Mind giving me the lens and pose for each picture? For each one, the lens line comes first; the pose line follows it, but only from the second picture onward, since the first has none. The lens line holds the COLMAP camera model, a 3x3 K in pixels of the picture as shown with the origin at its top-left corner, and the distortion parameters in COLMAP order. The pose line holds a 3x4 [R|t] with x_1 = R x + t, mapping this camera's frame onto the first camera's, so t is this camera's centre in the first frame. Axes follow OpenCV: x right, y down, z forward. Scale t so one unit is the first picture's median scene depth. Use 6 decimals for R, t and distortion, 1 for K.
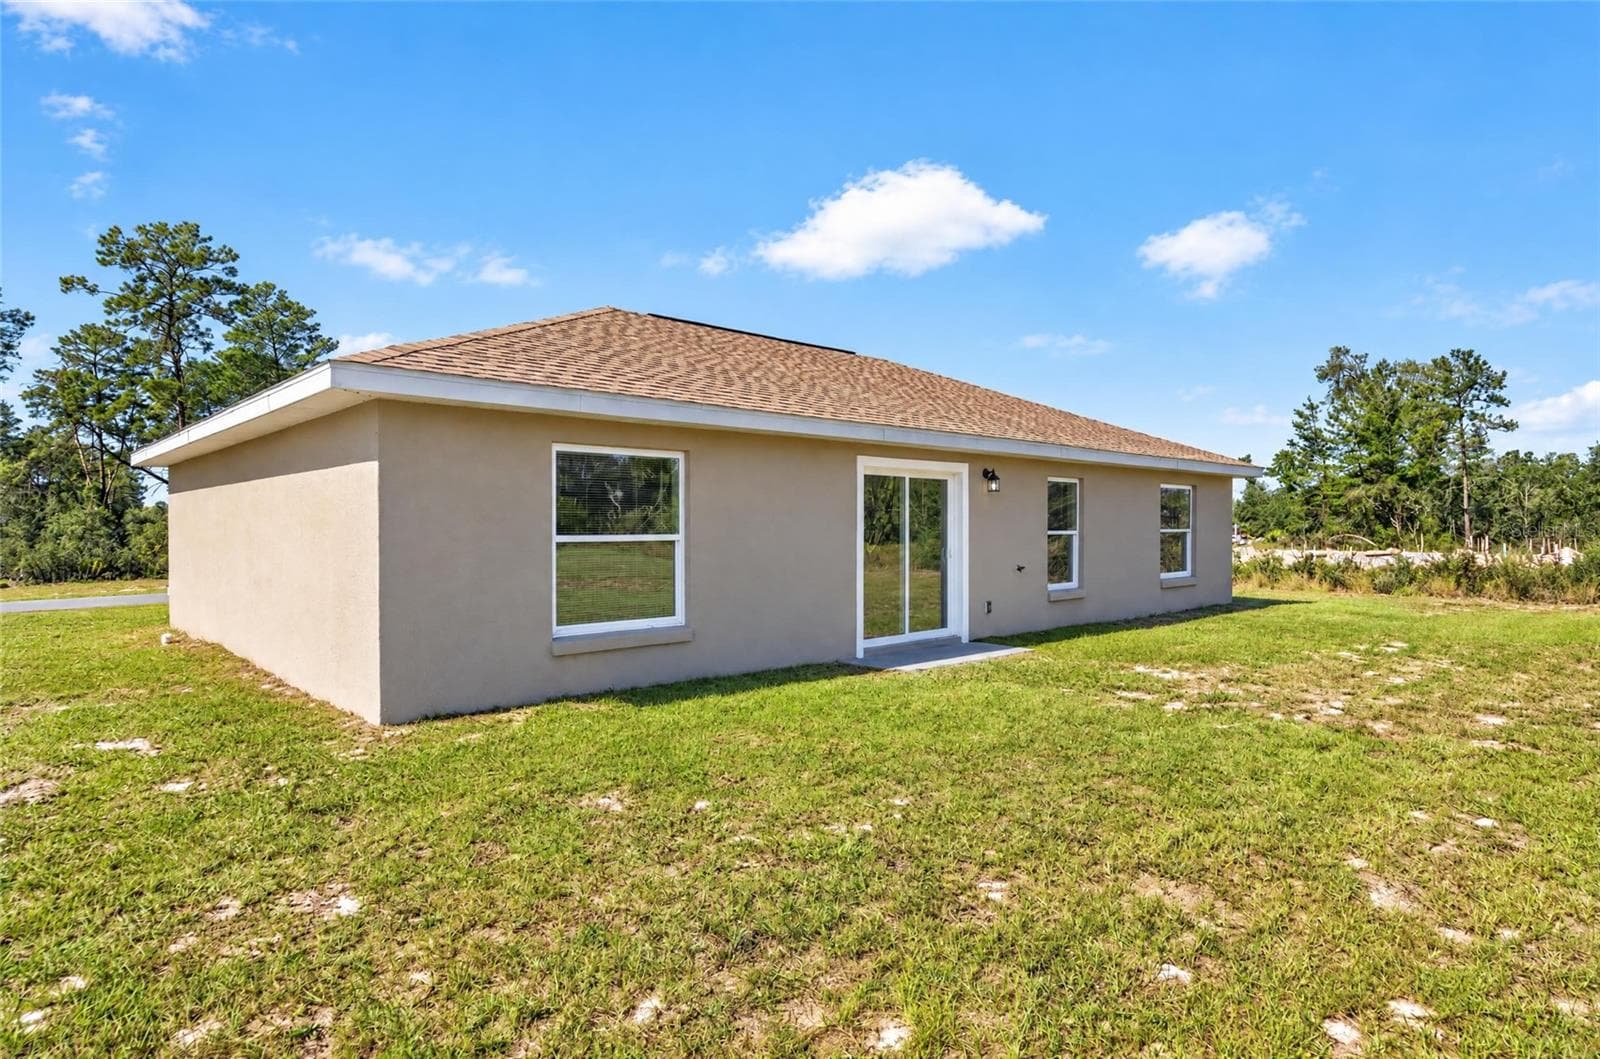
lens RADIAL K [[853.1, 0, 795.9], [0, 853.1, 530.4], [0, 0, 1]] dist [0.011497, -0.000508]
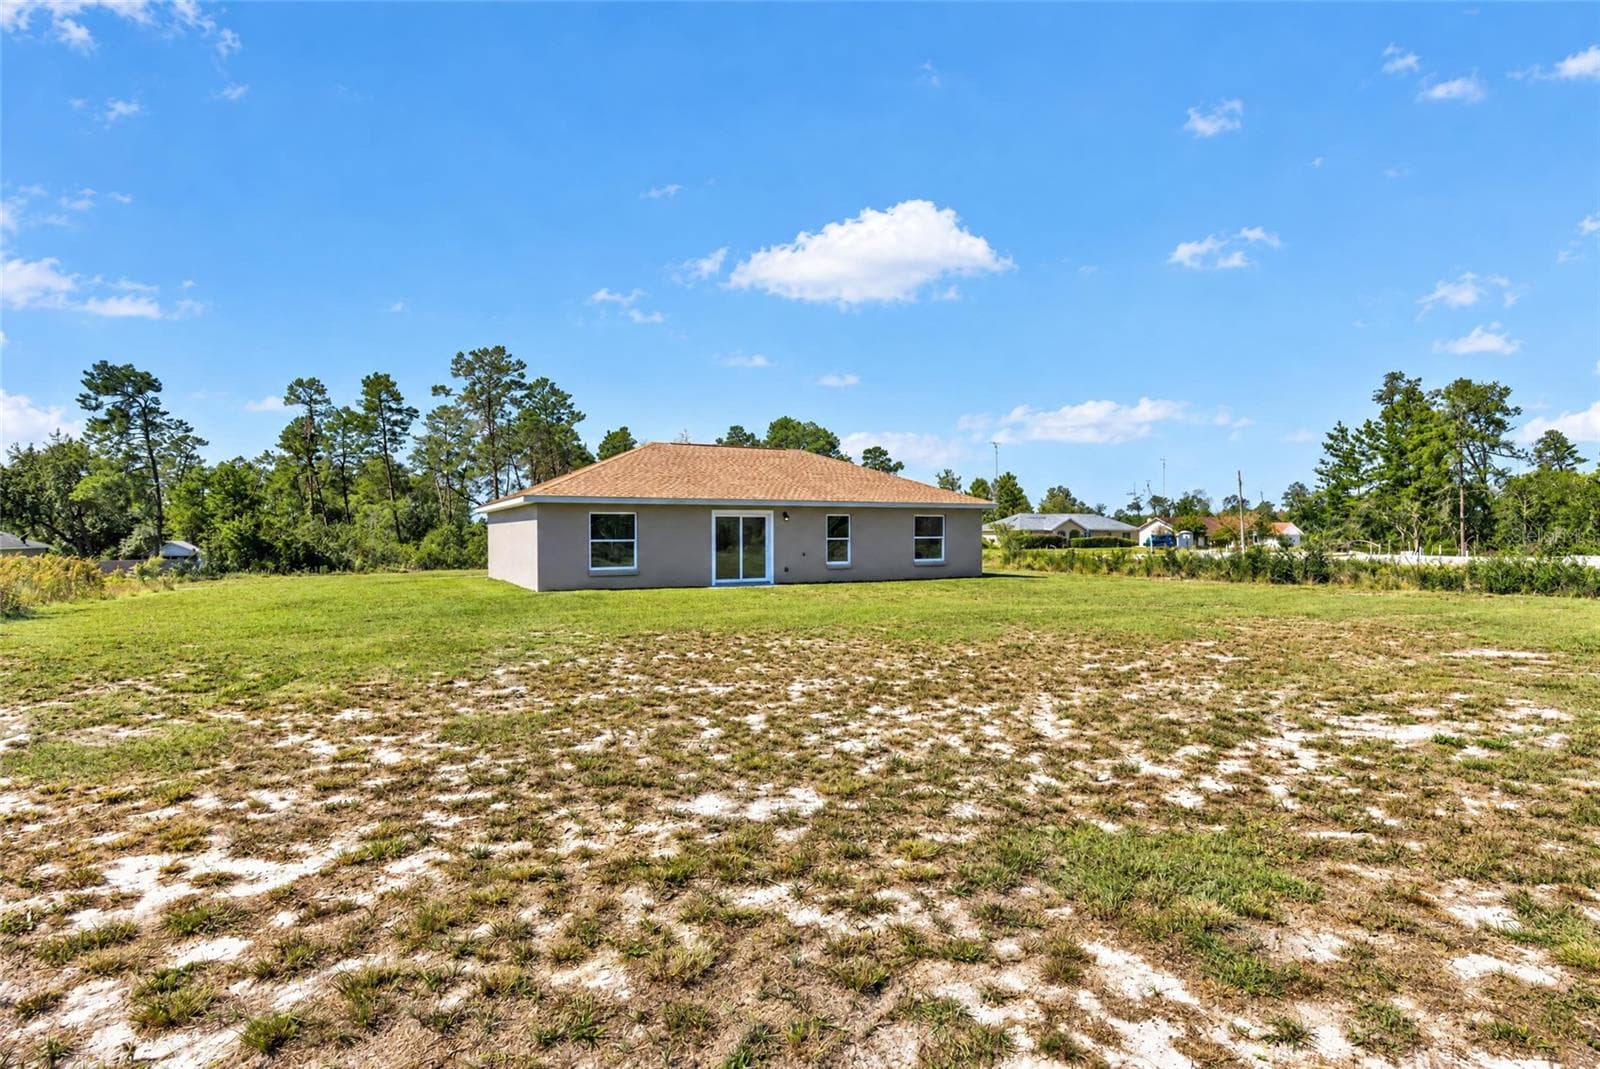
lens RADIAL K [[733.7, 0, 799.8], [0, 733.7, 530.5], [0, 0, 1]] dist [-0.001010, 0.000046]
pose [[0.973805, -0.006073, -0.227305, 0.522608], [0.003958, 0.999945, -0.009761, -0.000029], [0.227351, 0.008606, 0.973775, -0.712919]]
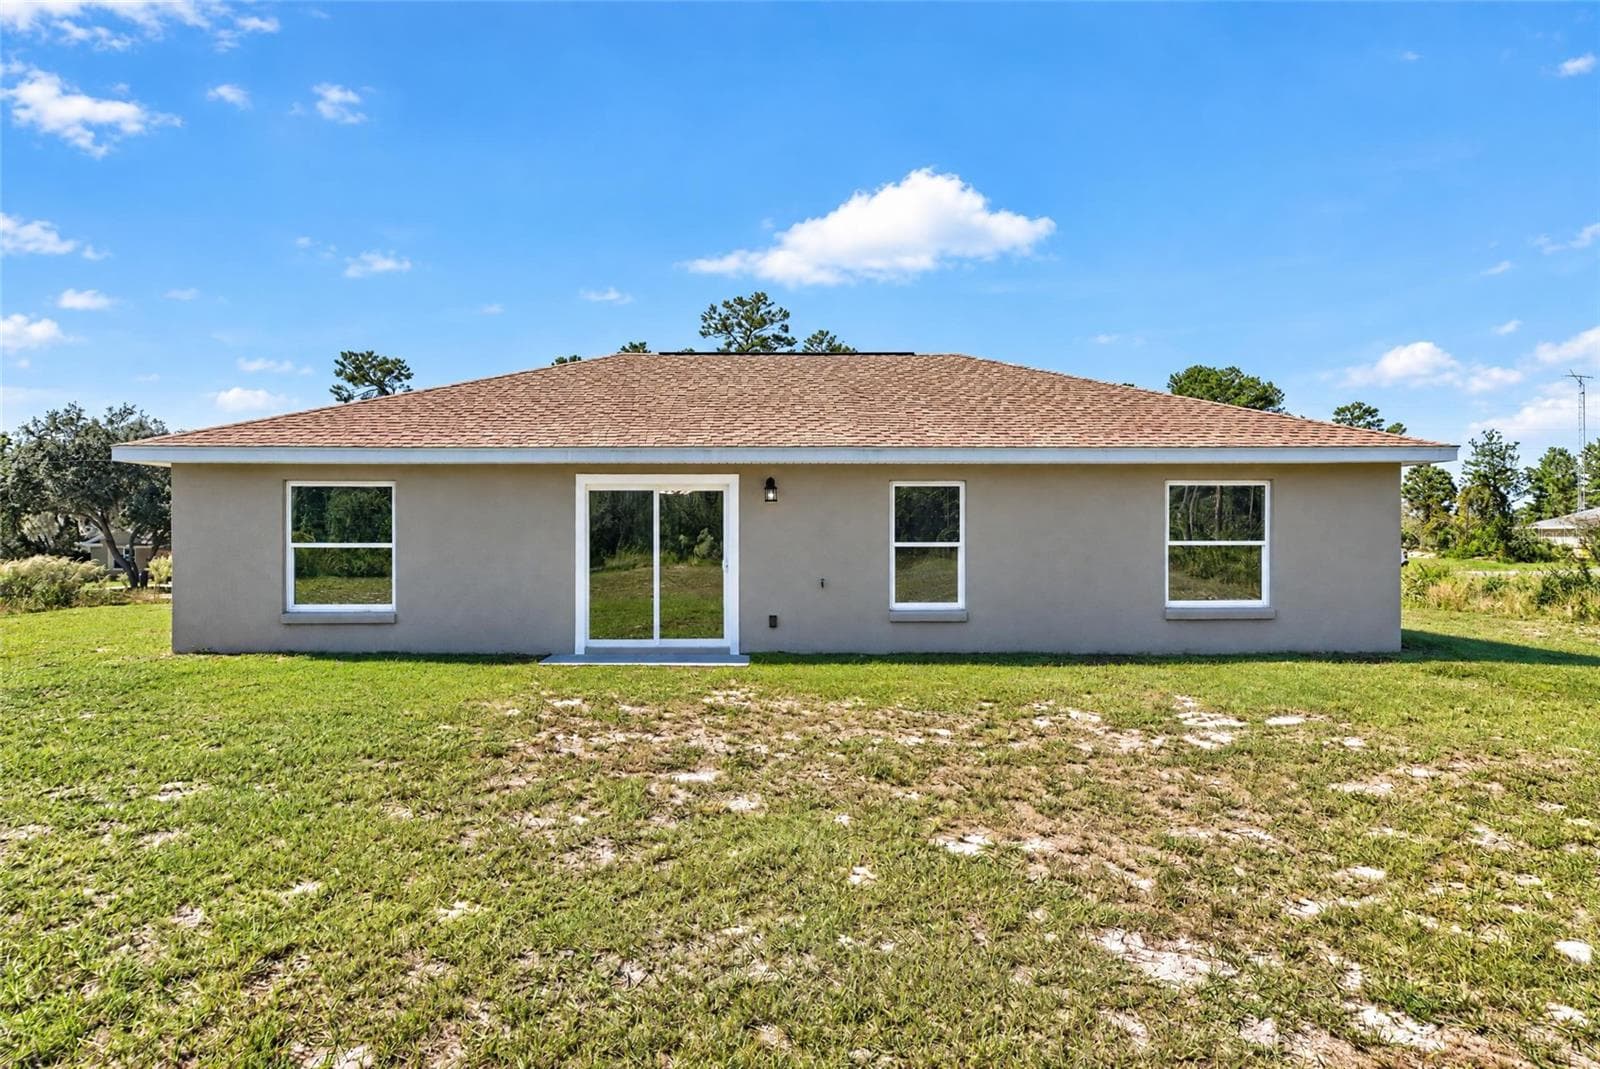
lens RADIAL K [[891.4, 0, 805.1], [0, 891.4, 527.0], [0, 0, 1]] dist [-0.018140, 0.000099]
pose [[0.763675, -0.006793, -0.645565, 0.646589], [-0.001350, 0.999926, -0.012119, -0.003430], [0.645599, 0.010126, 0.763609, 0.179542]]
